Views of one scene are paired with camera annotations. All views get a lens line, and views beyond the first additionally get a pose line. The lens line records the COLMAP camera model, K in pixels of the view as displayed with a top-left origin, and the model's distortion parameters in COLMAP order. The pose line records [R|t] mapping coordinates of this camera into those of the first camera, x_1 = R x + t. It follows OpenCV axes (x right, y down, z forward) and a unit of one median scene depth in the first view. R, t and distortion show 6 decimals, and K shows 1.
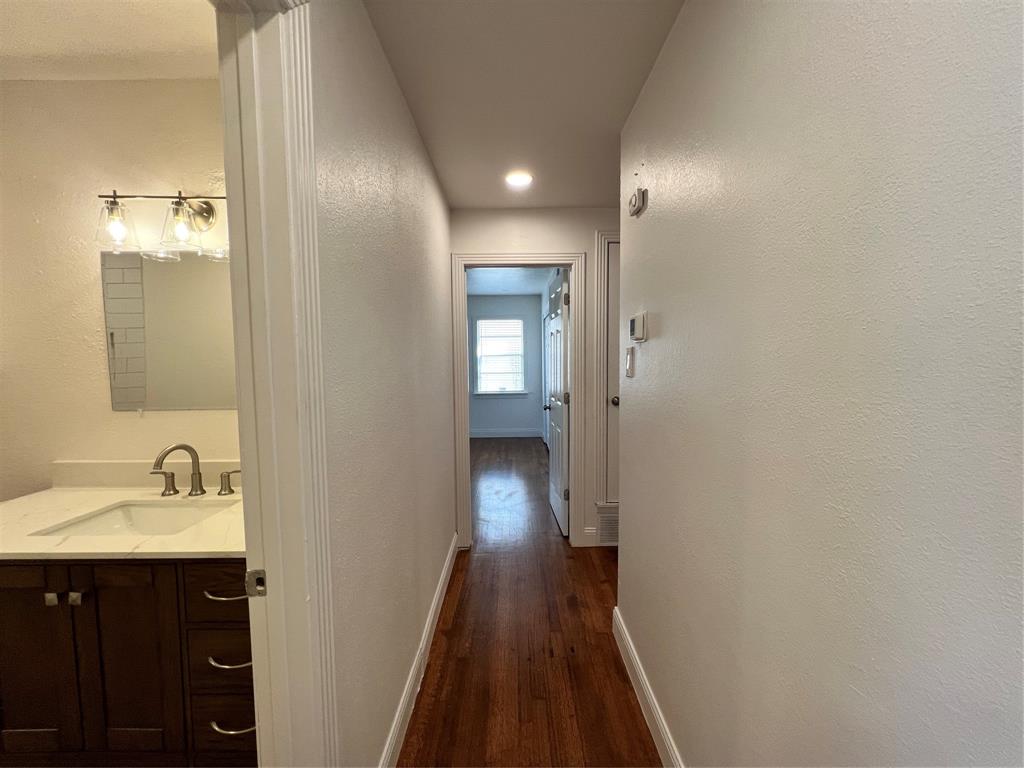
lens RADIAL K [[410.9, 0, 513.1], [0, 410.9, 386.3], [0, 0, 1]] dist [0.000064, 0.000289]
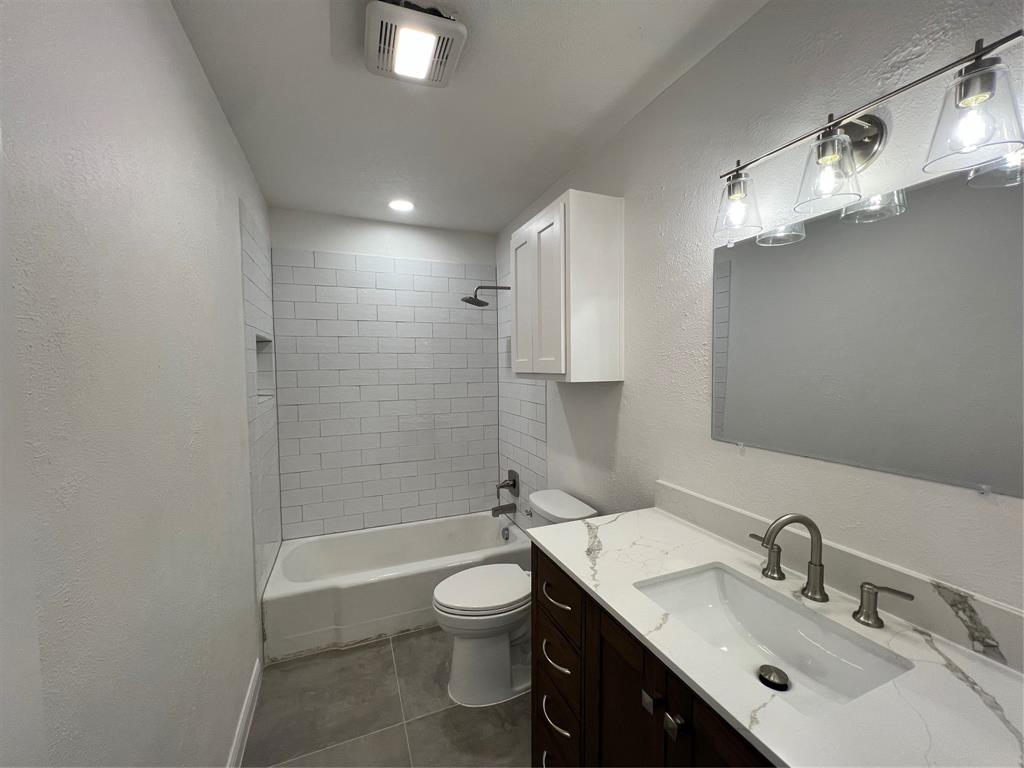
lens RADIAL K [[406.4, 0, 513.6], [0, 406.4, 386.1], [0, 0, 1]] dist [-0.001517, -0.000060]
pose [[0.382169, 0.053355, -0.922551, -0.407471], [-0.055270, 0.997864, 0.034815, -0.059267], [0.922438, 0.037685, 0.384302, 0.337576]]
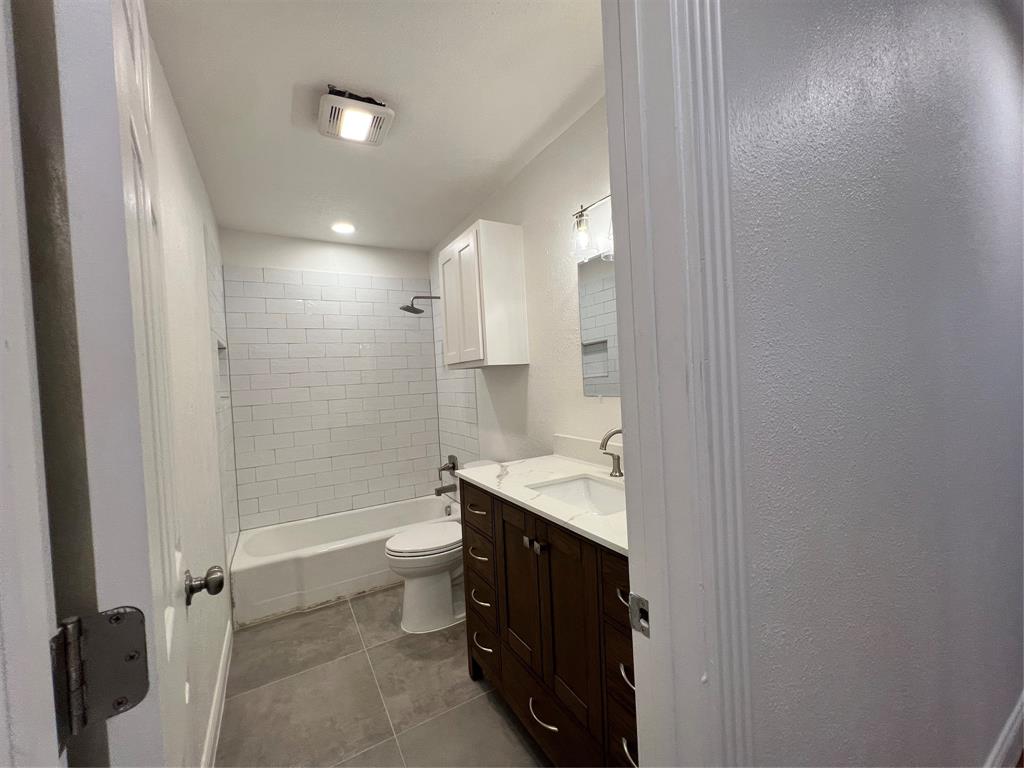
lens RADIAL K [[410.9, 0, 513.1], [0, 410.9, 386.3], [0, 0, 1]] dist [0.000064, 0.000289]
pose [[0.499072, -0.001488, -0.866559, -0.058646], [-0.008414, 0.999943, -0.006563, 0.045346], [0.866520, 0.010566, 0.499031, 0.256542]]
